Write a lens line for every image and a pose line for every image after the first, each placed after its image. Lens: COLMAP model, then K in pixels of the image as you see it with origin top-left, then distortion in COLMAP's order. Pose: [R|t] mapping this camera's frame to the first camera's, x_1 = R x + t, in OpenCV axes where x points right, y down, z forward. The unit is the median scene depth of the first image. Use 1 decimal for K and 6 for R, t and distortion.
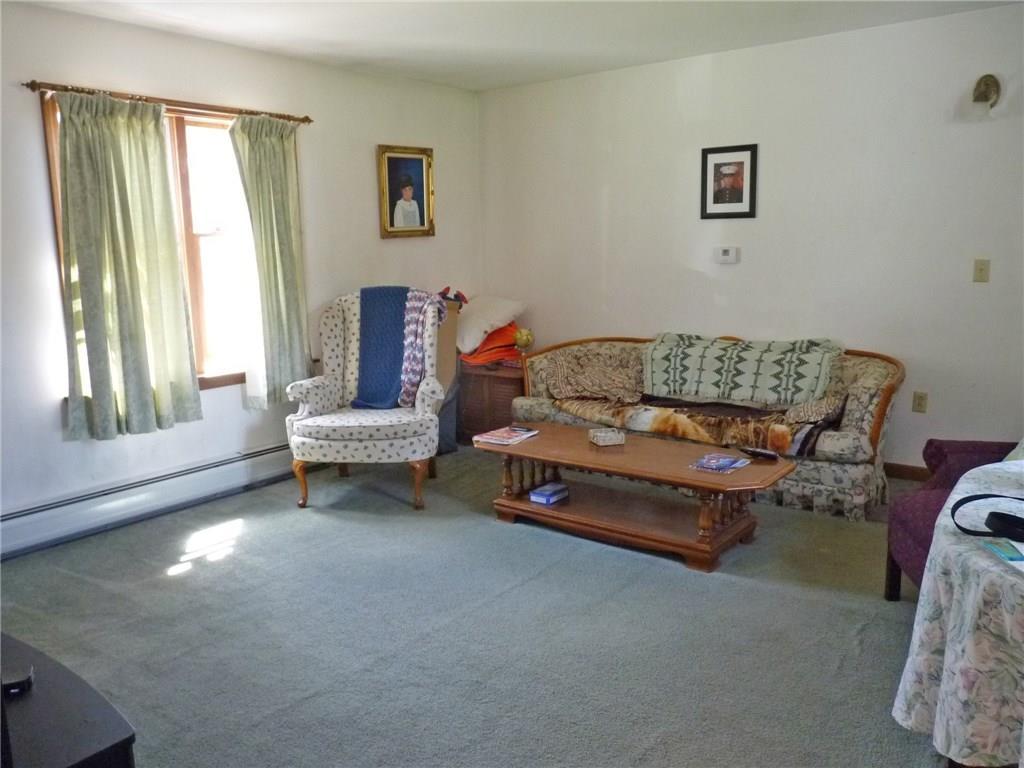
lens RADIAL K [[820.5, 0, 508.6], [0, 820.5, 387.9], [0, 0, 1]] dist [-0.027883, 0.003586]
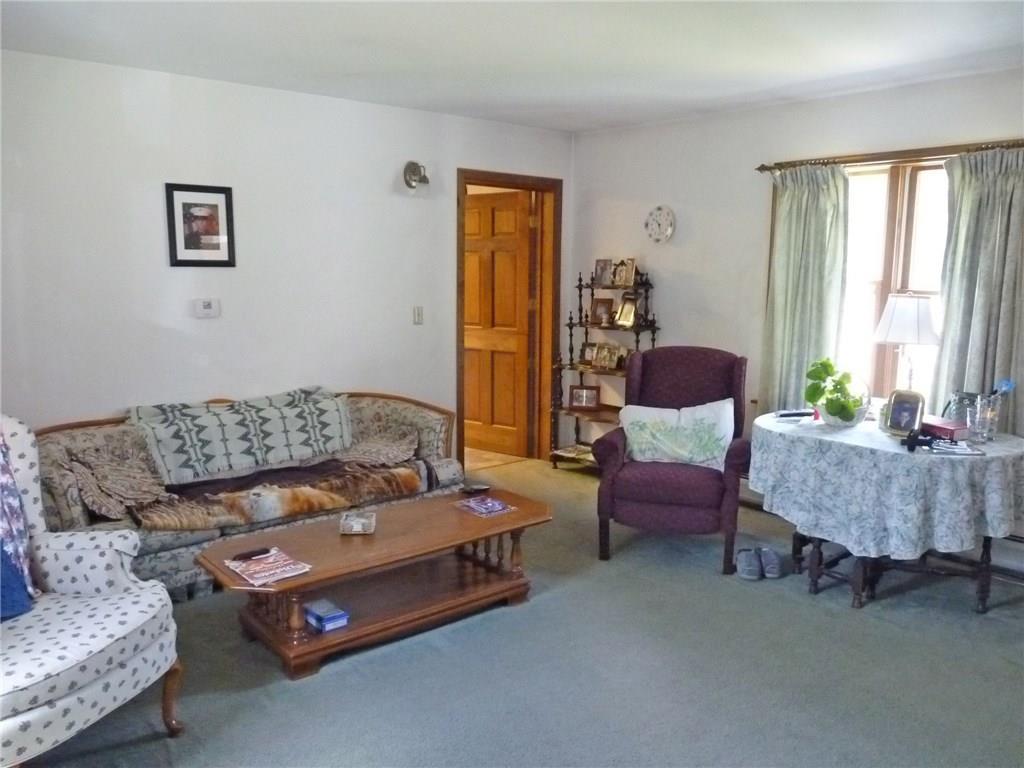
lens RADIAL K [[820.5, 0, 508.6], [0, 820.5, 387.9], [0, 0, 1]] dist [-0.027883, 0.003586]
pose [[0.207299, -0.122427, 0.970587, -0.537898], [0.159322, 0.983118, 0.089979, -0.106987], [-0.965217, 0.135983, 0.223305, 0.510373]]
